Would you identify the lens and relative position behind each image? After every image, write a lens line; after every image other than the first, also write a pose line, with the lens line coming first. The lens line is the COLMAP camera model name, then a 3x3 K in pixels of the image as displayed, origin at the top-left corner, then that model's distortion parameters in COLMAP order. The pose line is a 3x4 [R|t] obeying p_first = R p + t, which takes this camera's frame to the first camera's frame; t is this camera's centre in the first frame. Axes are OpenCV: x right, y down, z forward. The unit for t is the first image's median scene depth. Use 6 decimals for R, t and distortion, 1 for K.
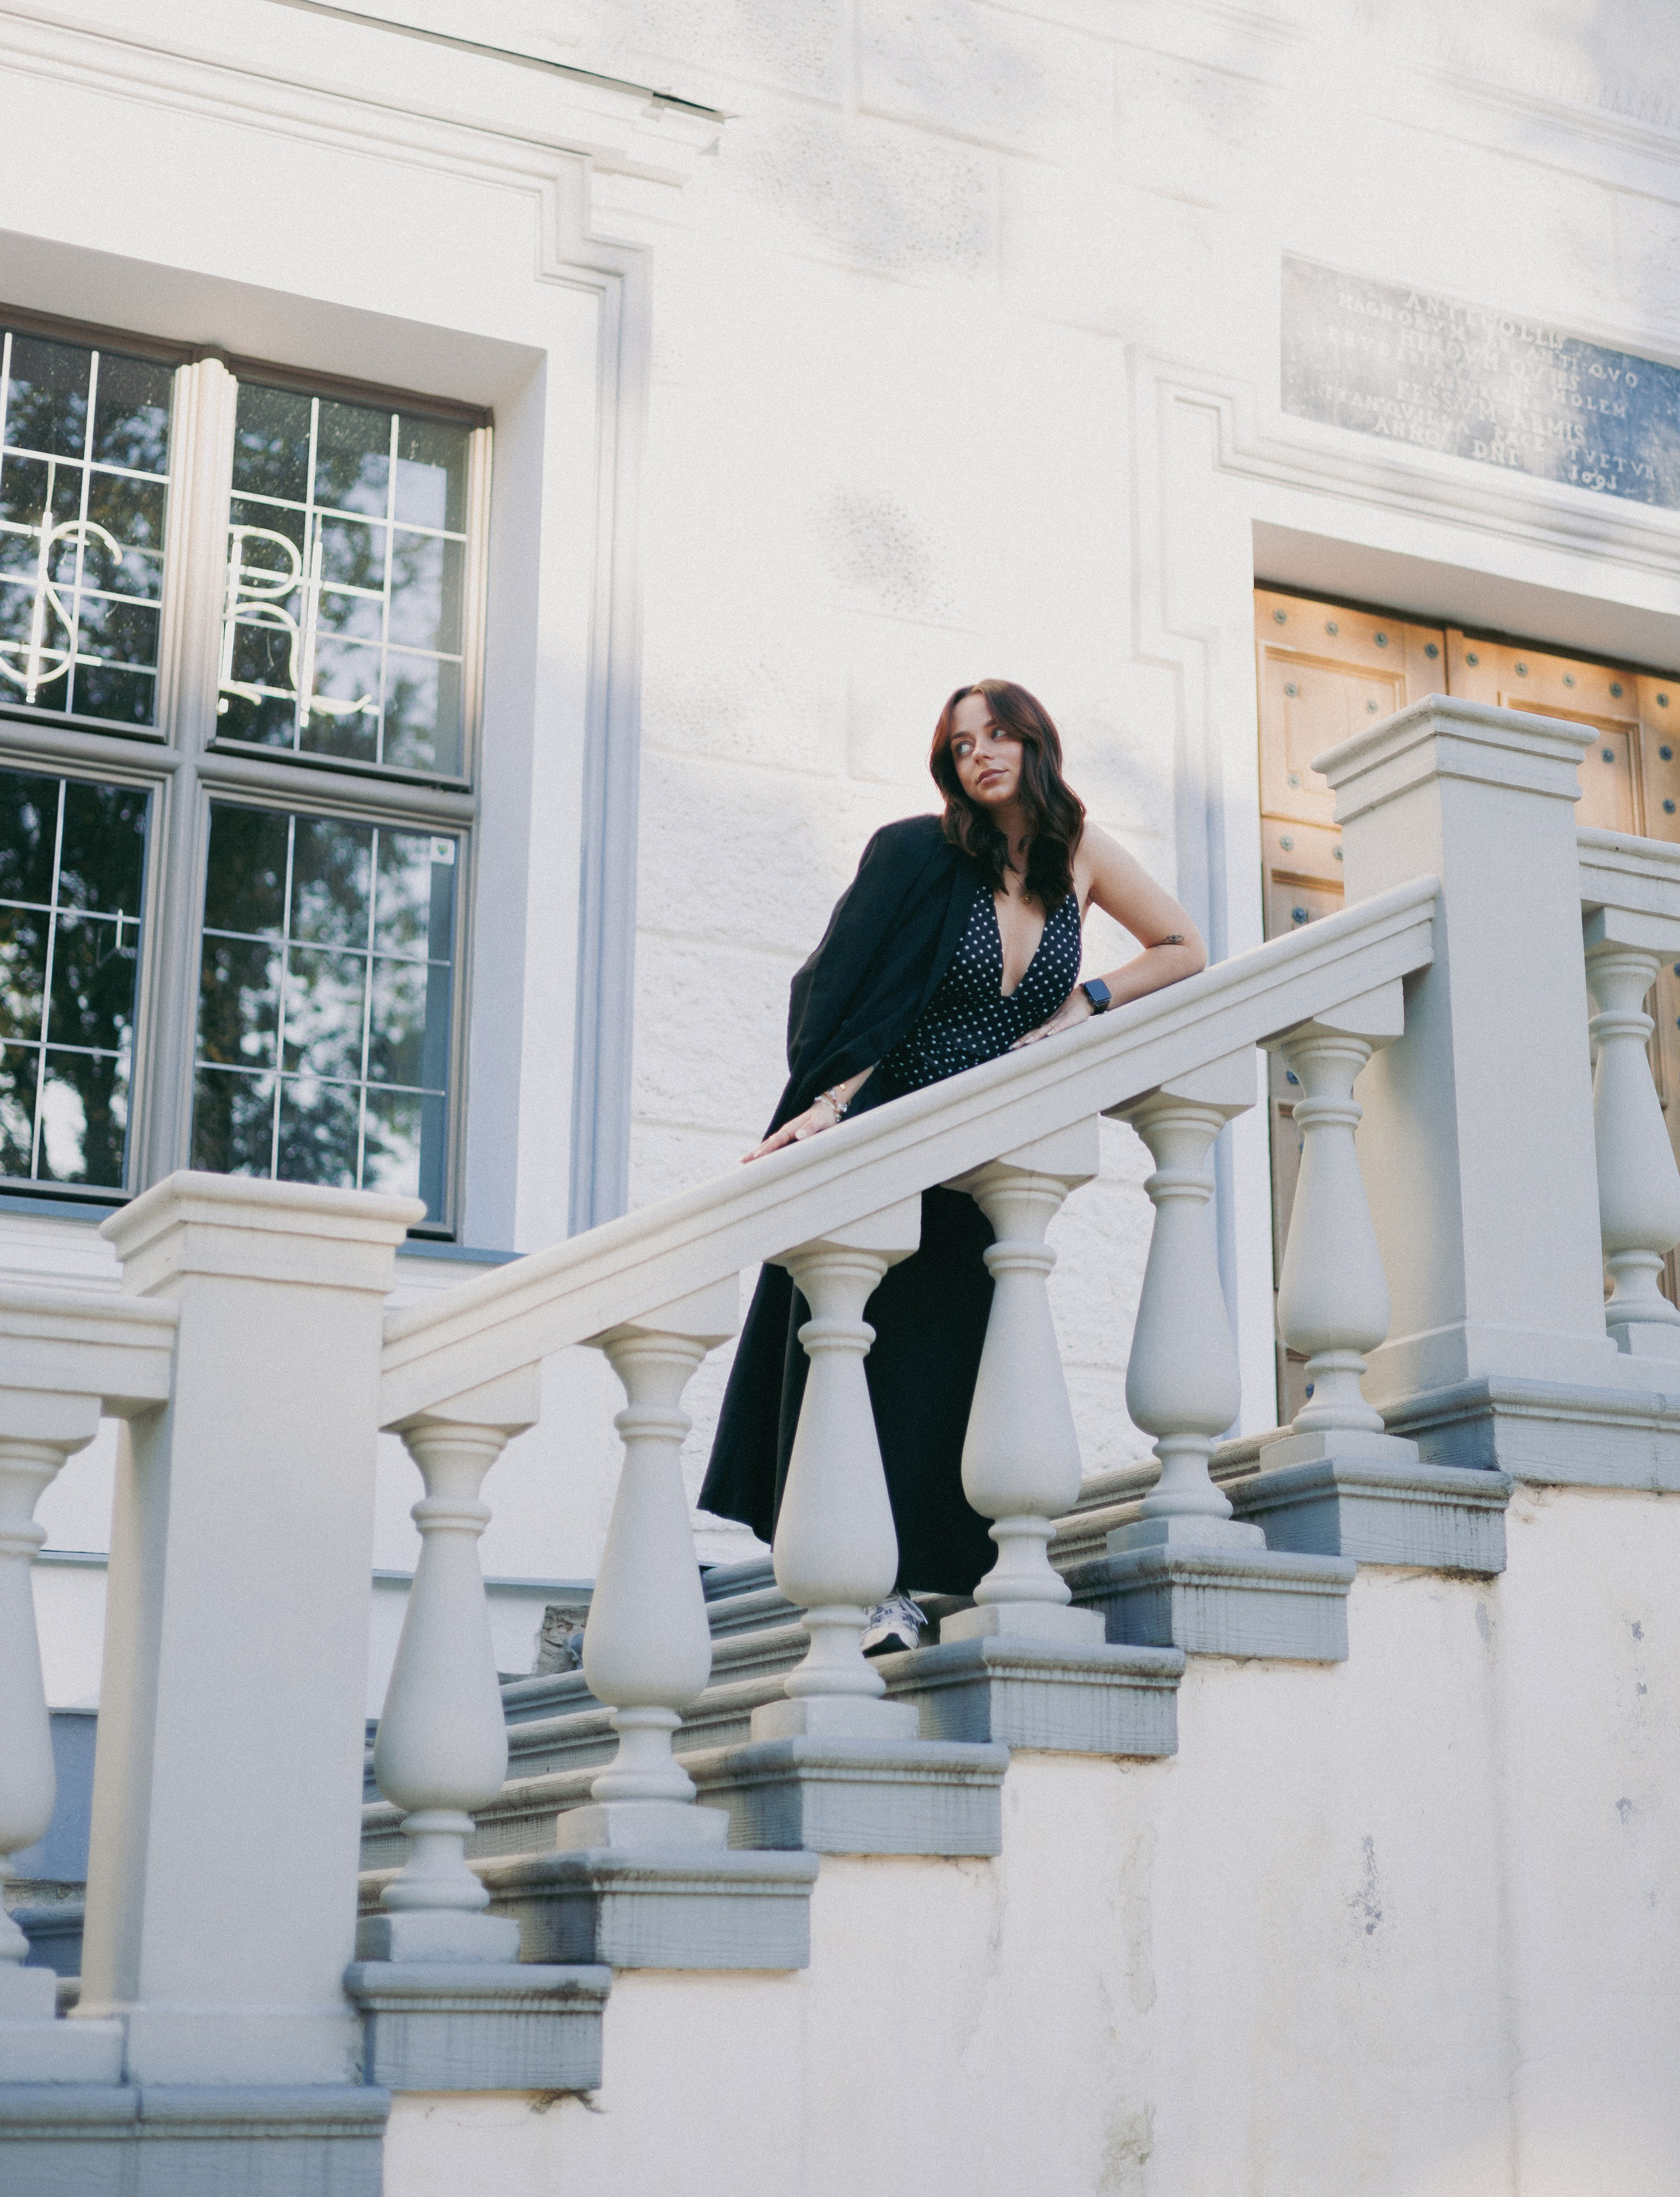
lens RADIAL K [[3627.1, 0, 838.8], [0, 3627.1, 928.2], [0, 0, 1]] dist [0.002709, 0.017057]
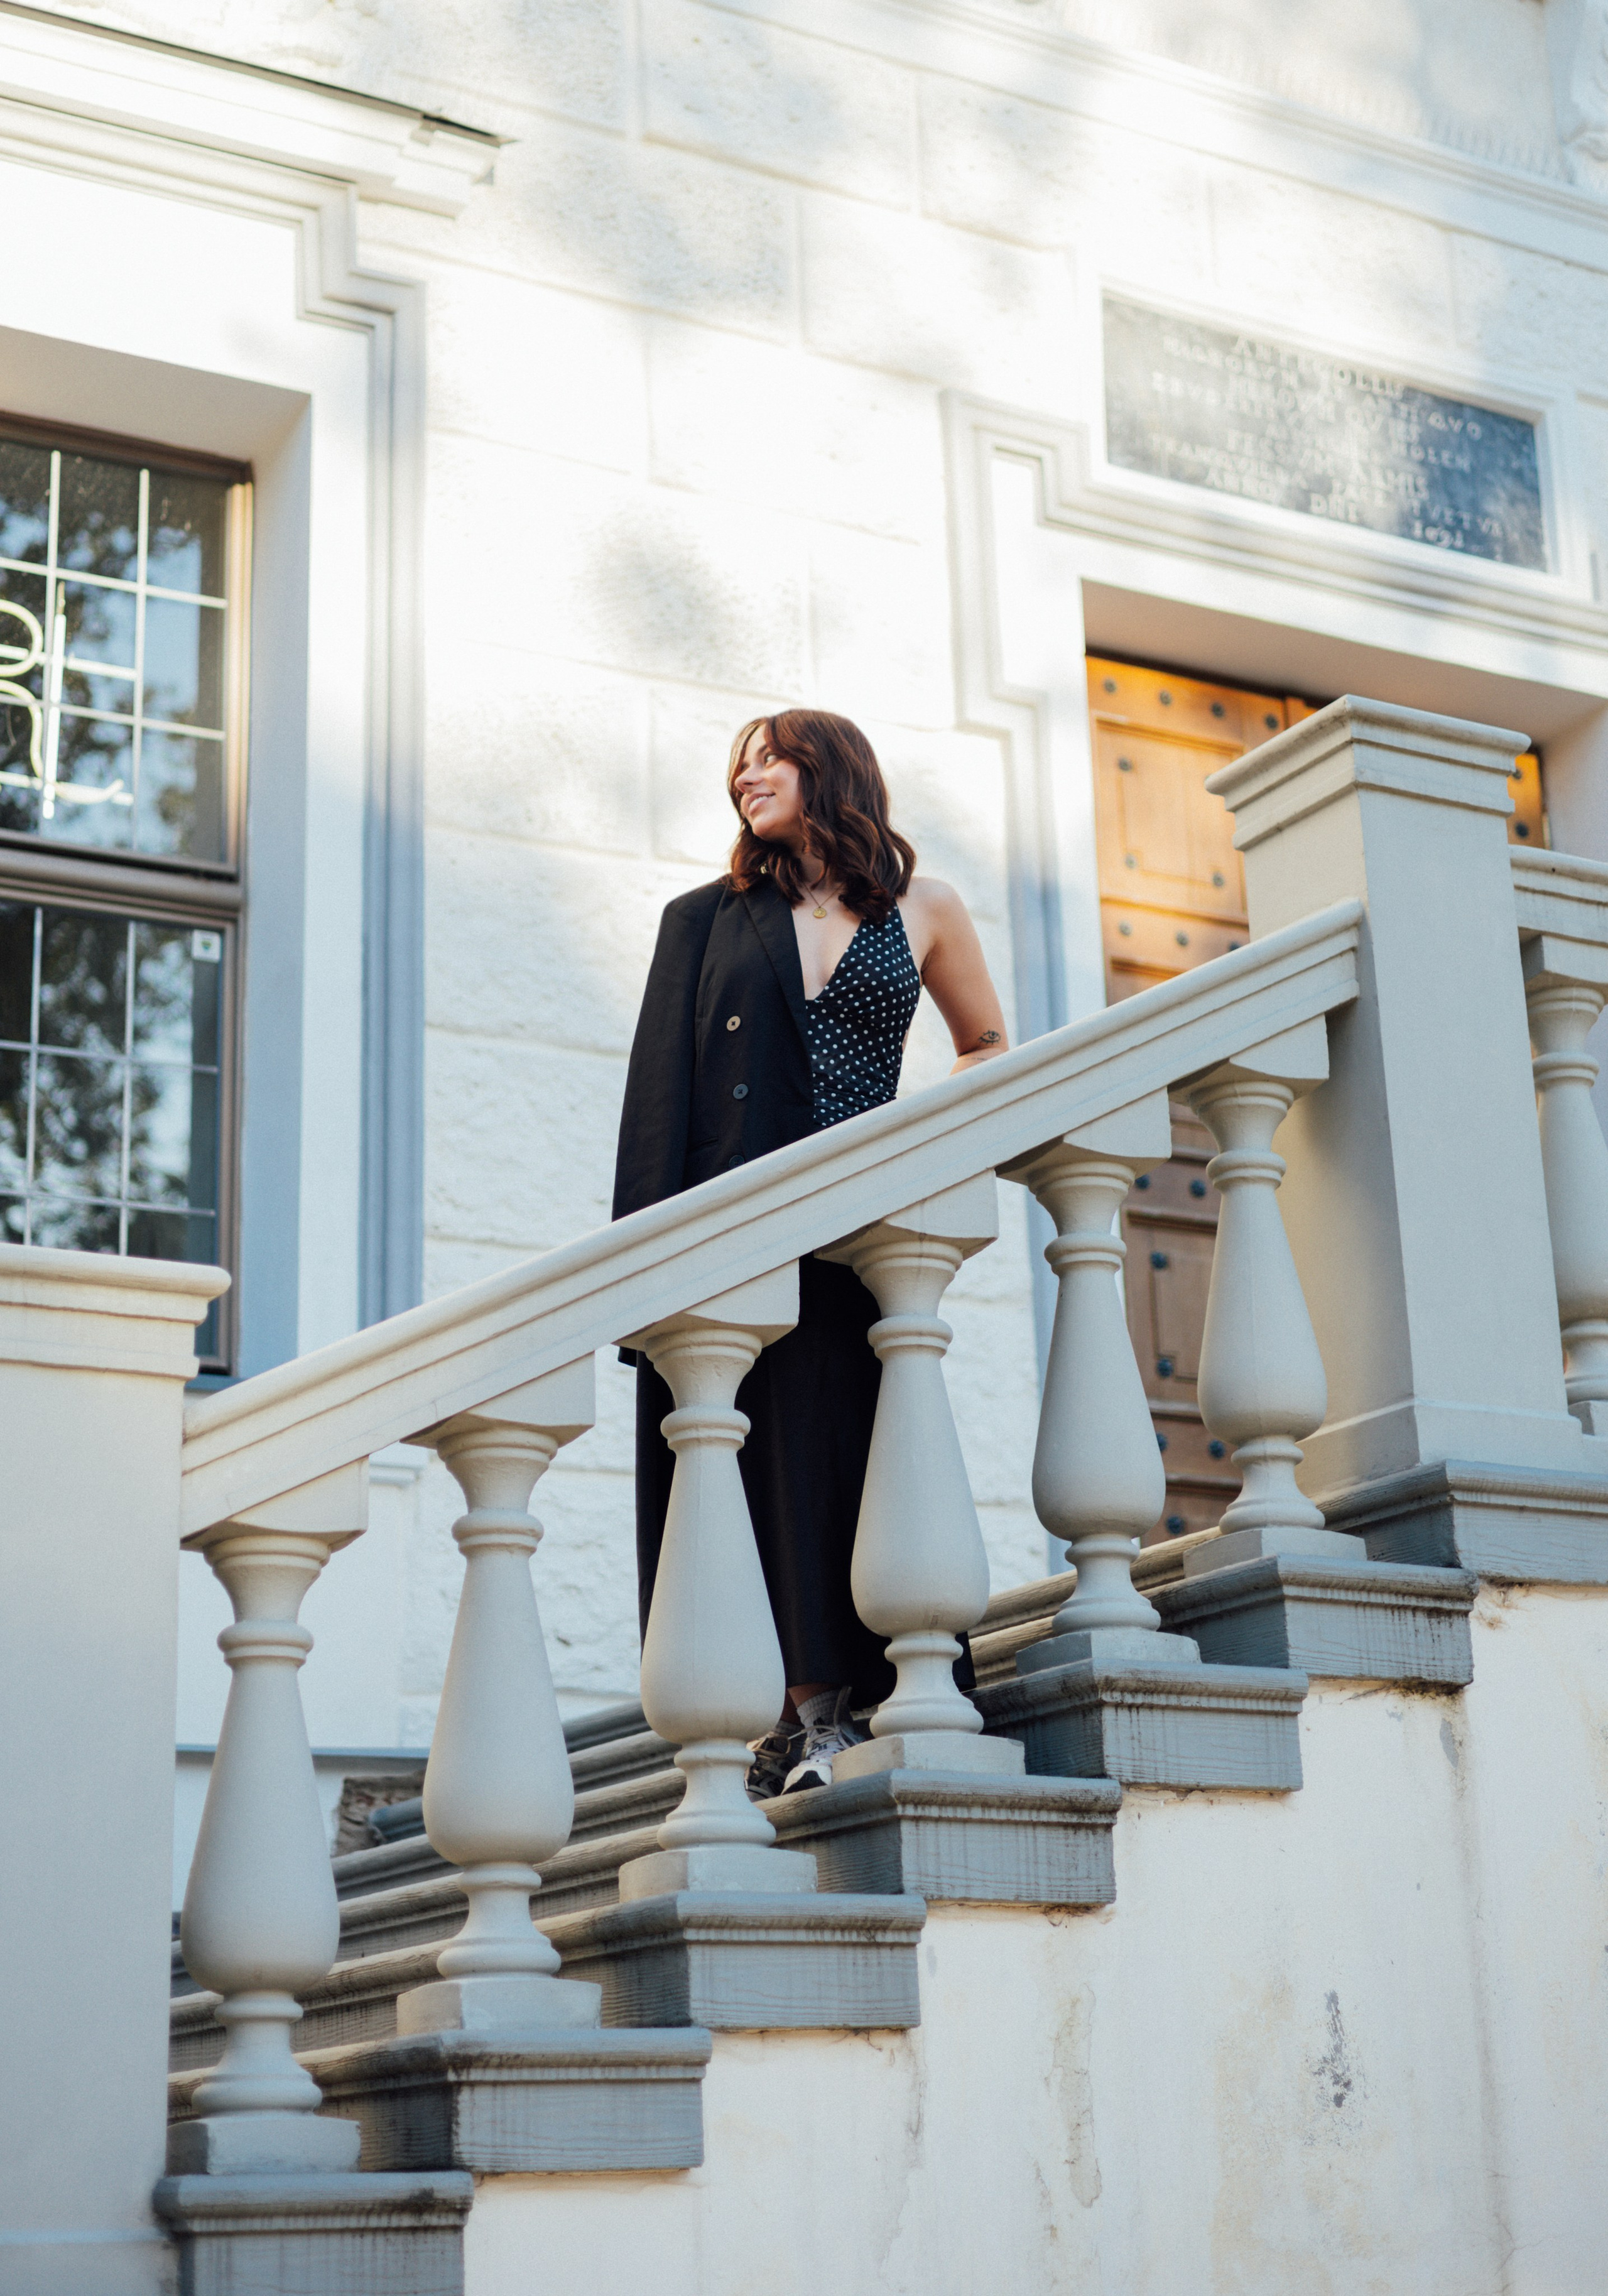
lens RADIAL K [[3728.1, 0, 745.0], [0, 3728.1, 992.3], [0, 0, 1]] dist [0.001665, 0.037050]
pose [[0.998740, -0.021147, 0.045515, -0.027835], [0.022617, 0.999231, -0.032032, 0.035765], [-0.044802, 0.033021, 0.998450, 0.106223]]
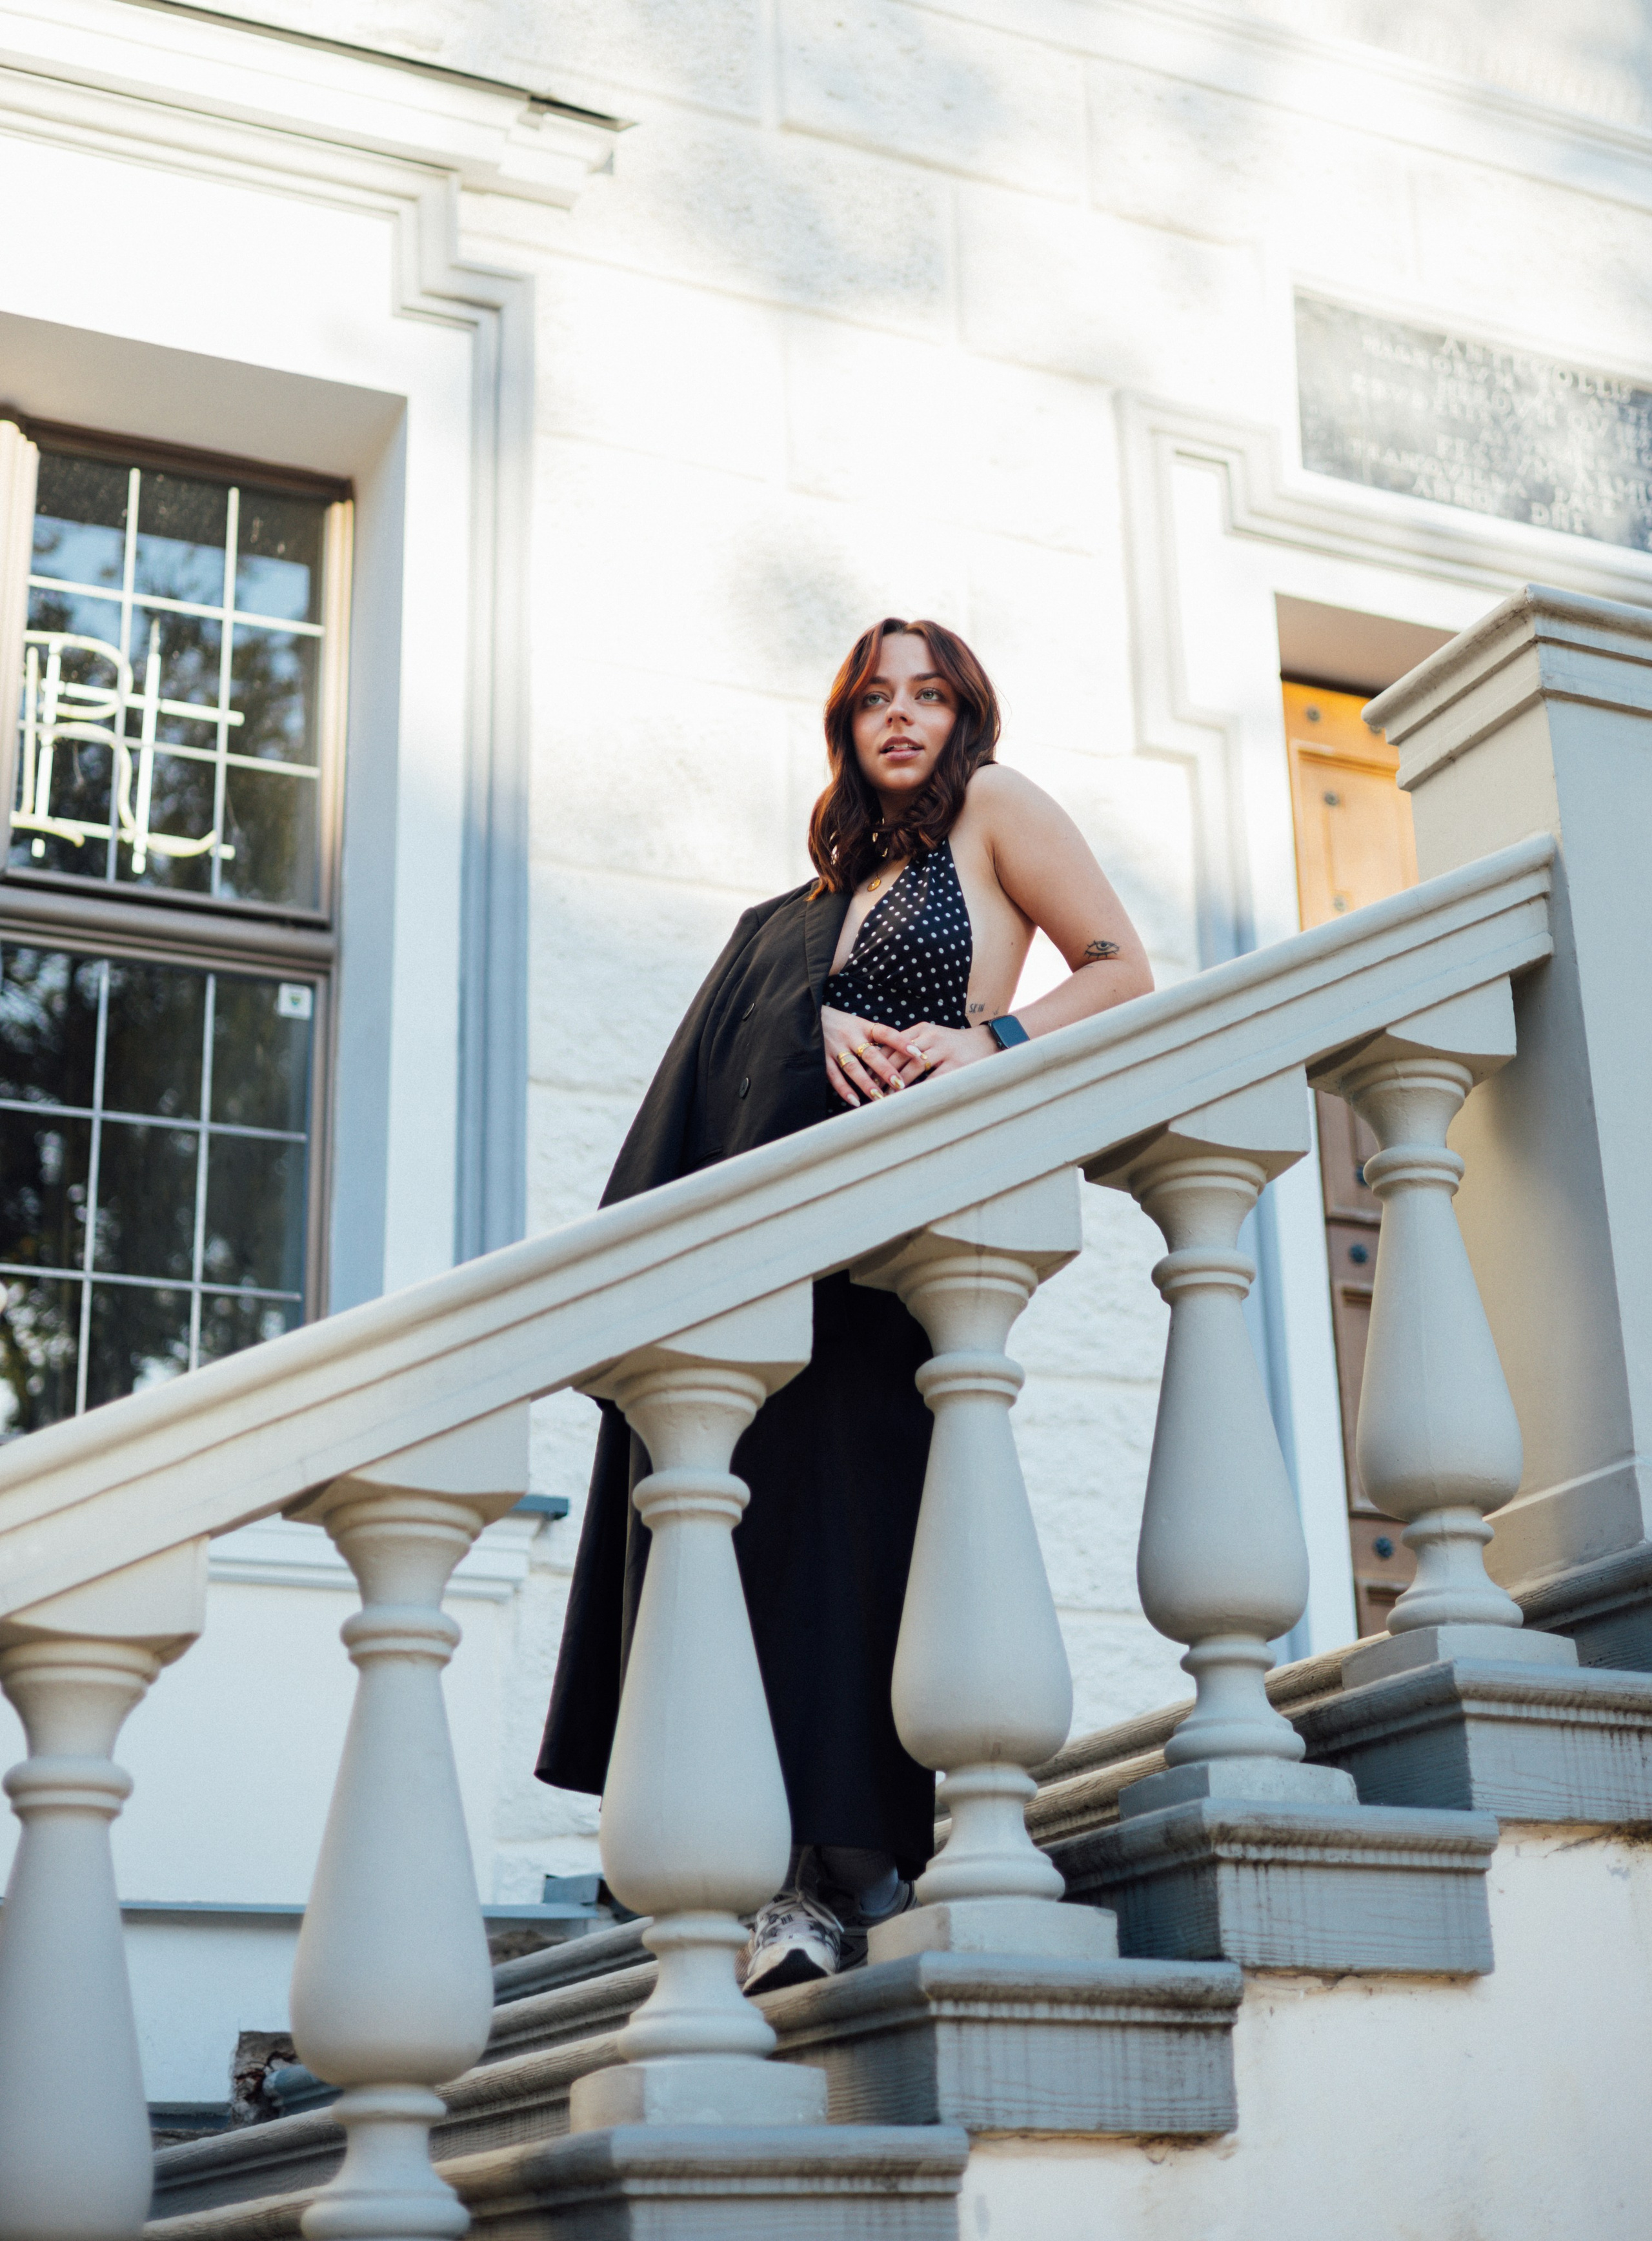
lens RADIAL K [[3518.0, 0, 824.1], [0, 3518.0, 963.7], [0, 0, 1]] dist [0.008762, 0.008076]
pose [[0.998992, -0.040856, -0.018582, 0.037552], [0.039061, 0.995317, -0.088416, 0.069487], [0.022108, 0.087601, 0.995910, 0.335620]]
